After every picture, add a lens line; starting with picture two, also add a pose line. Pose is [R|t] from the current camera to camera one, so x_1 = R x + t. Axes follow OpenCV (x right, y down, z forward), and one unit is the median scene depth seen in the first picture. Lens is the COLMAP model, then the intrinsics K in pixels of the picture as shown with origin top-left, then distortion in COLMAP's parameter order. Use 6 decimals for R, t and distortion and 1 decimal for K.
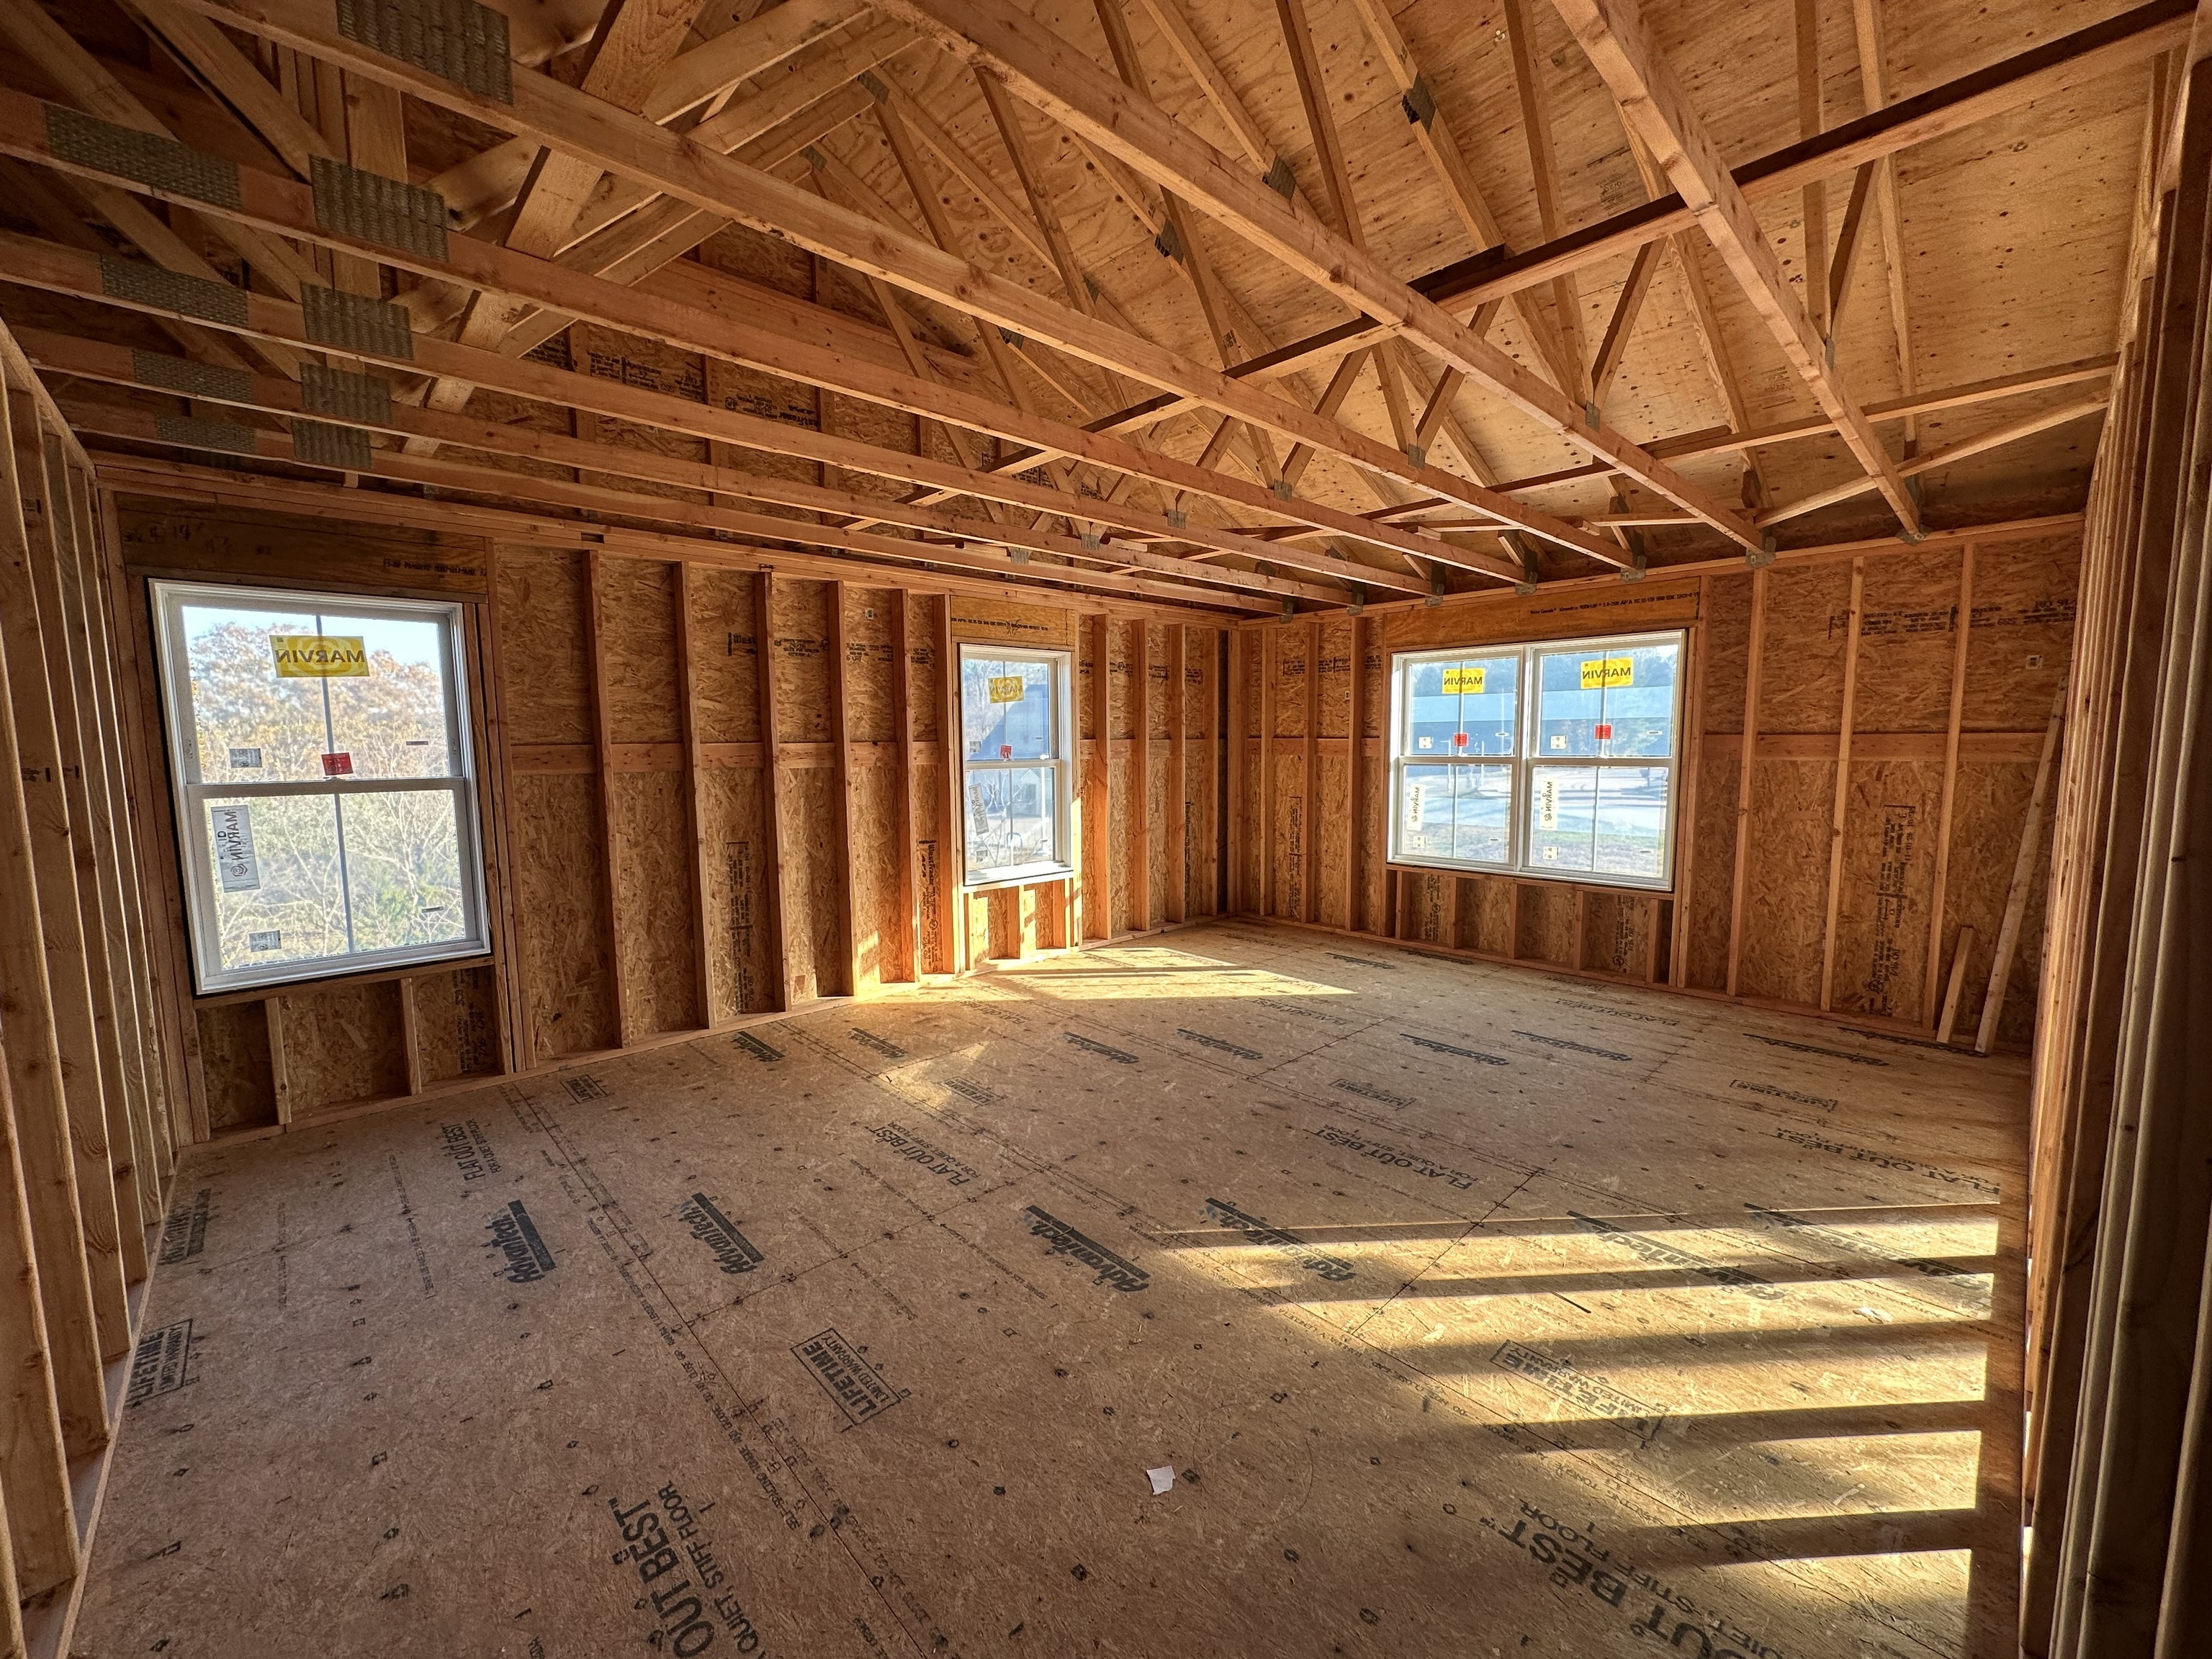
lens RADIAL K [[880.3, 0, 1105.2], [0, 880.3, 829.4], [0, 0, 1]] dist [-0.002552, 0.000841]
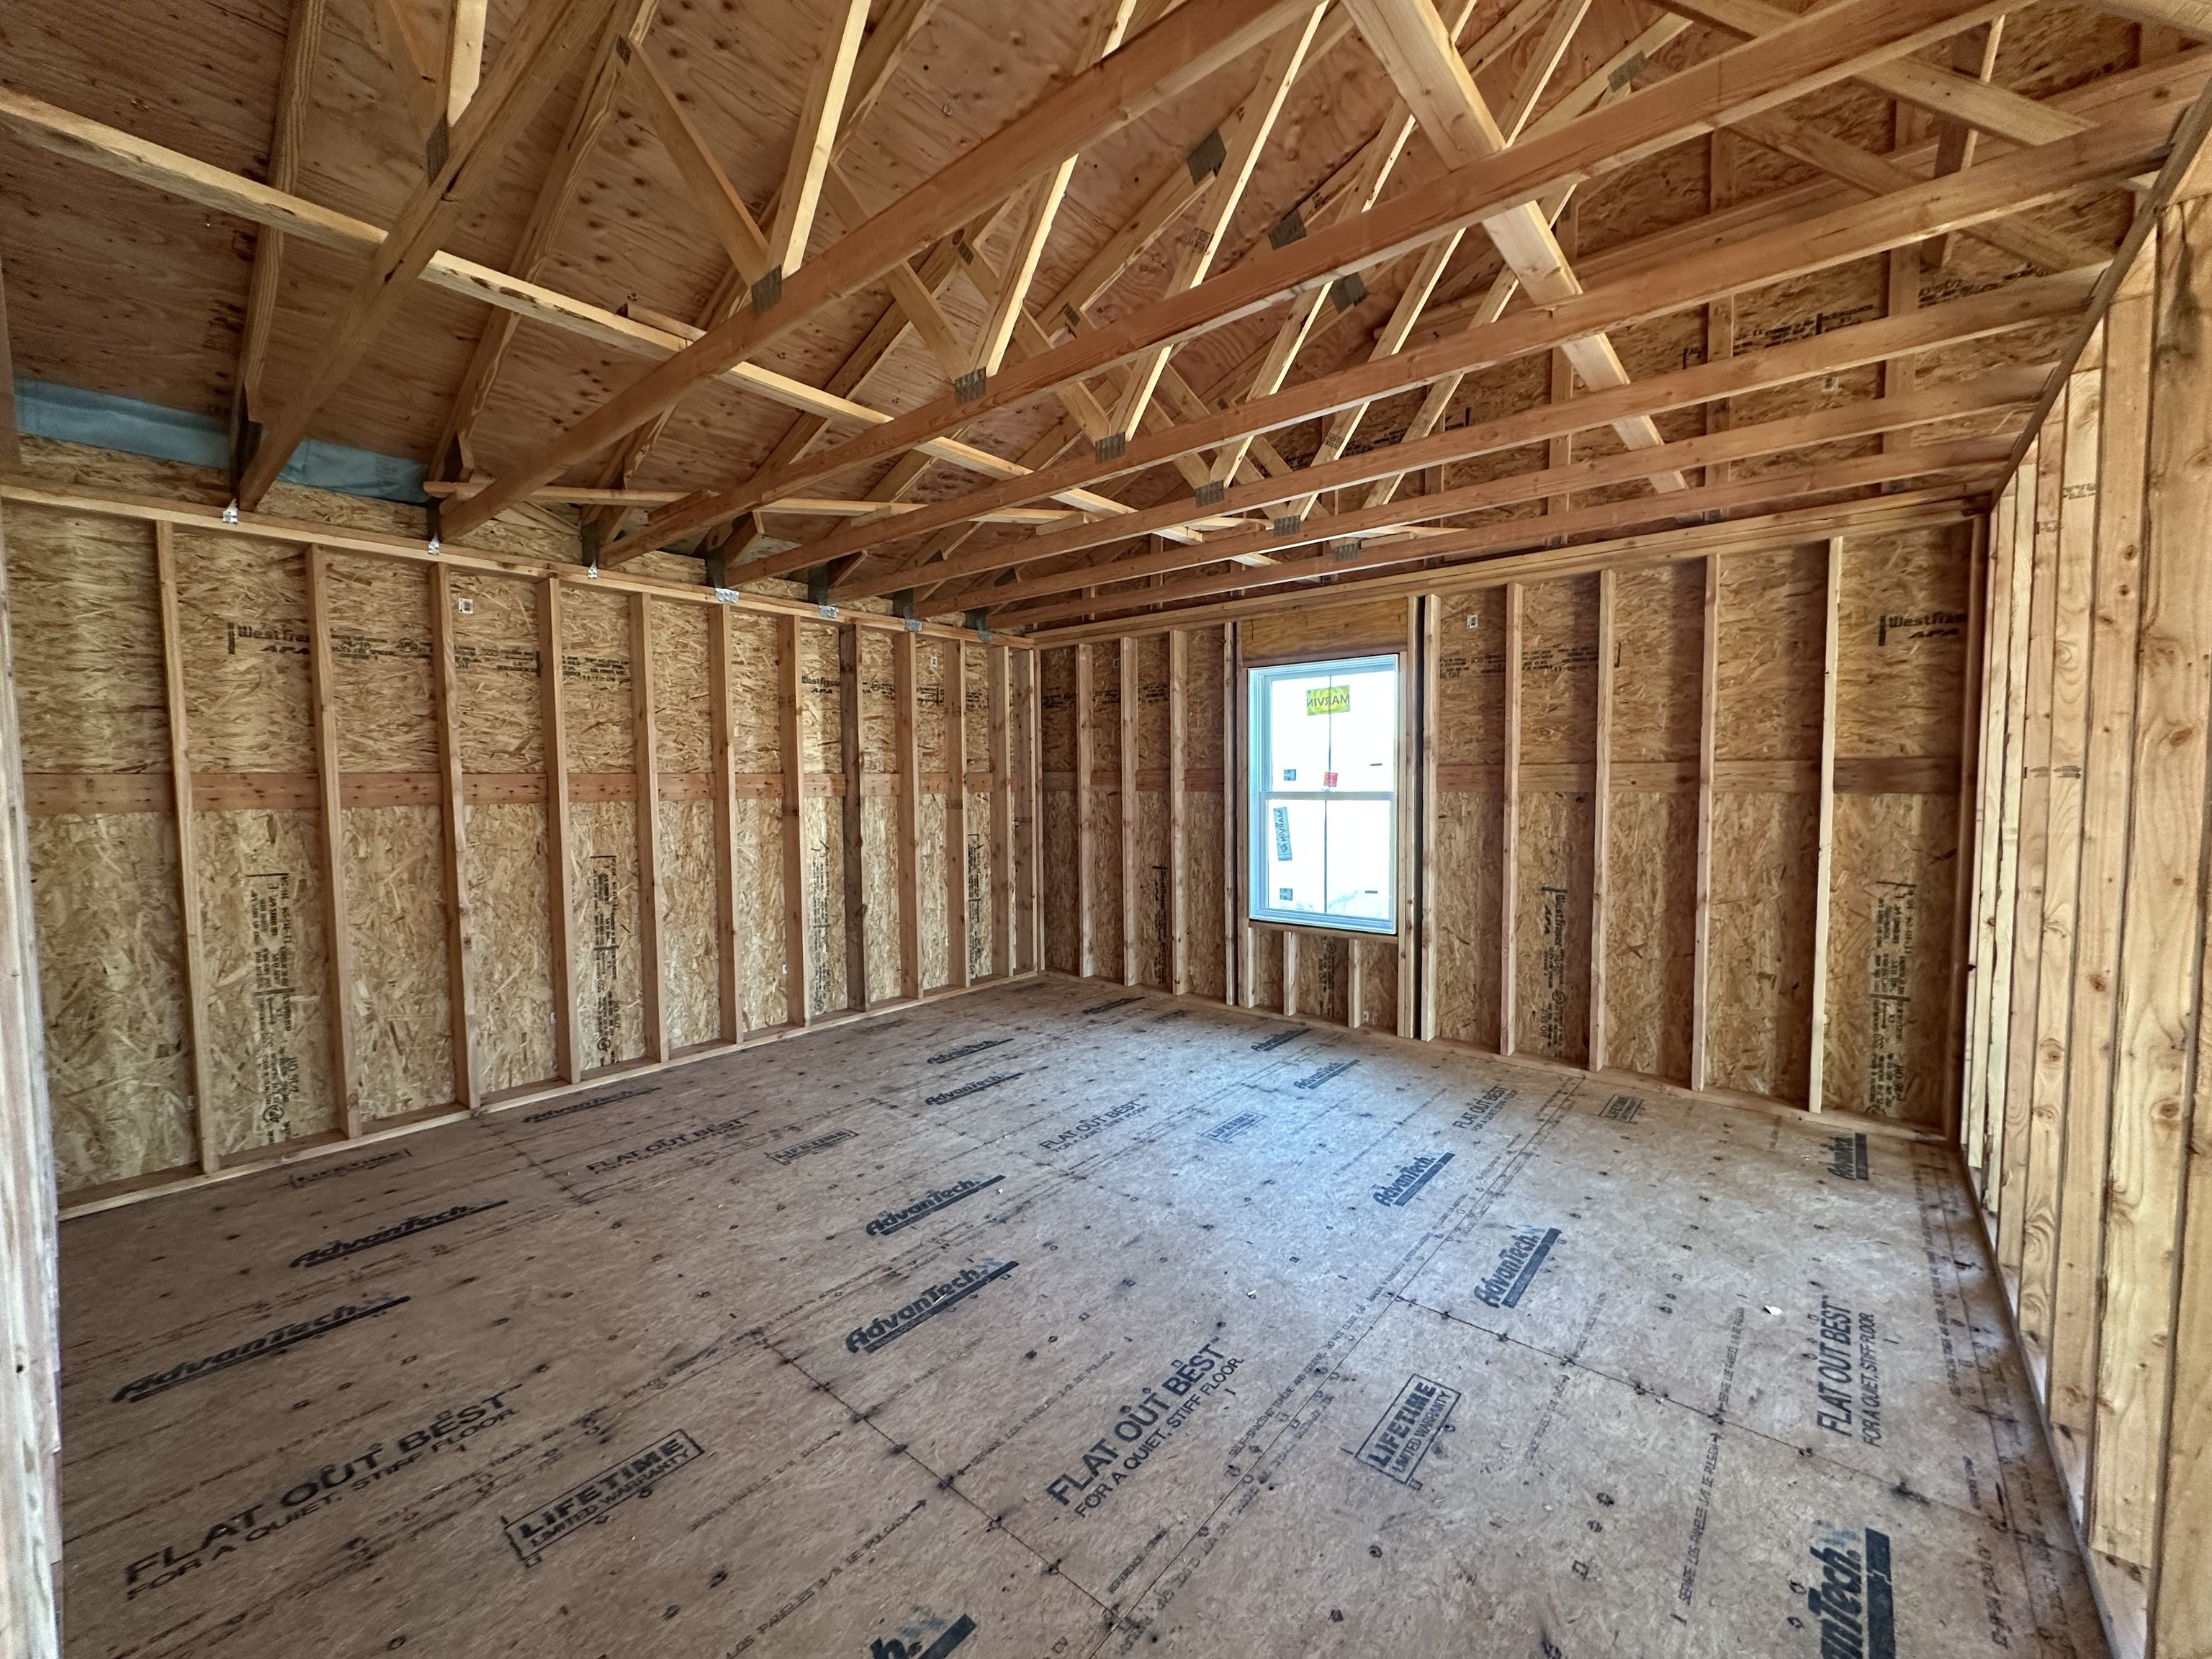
lens RADIAL K [[880.3, 0, 1105.2], [0, 880.3, 829.4], [0, 0, 1]] dist [-0.002552, 0.000841]
pose [[0.123541, 0.051014, -0.991027, 0.536549], [-0.096350, 0.994576, 0.039185, -0.014559], [0.987651, 0.090644, 0.127786, 0.487156]]
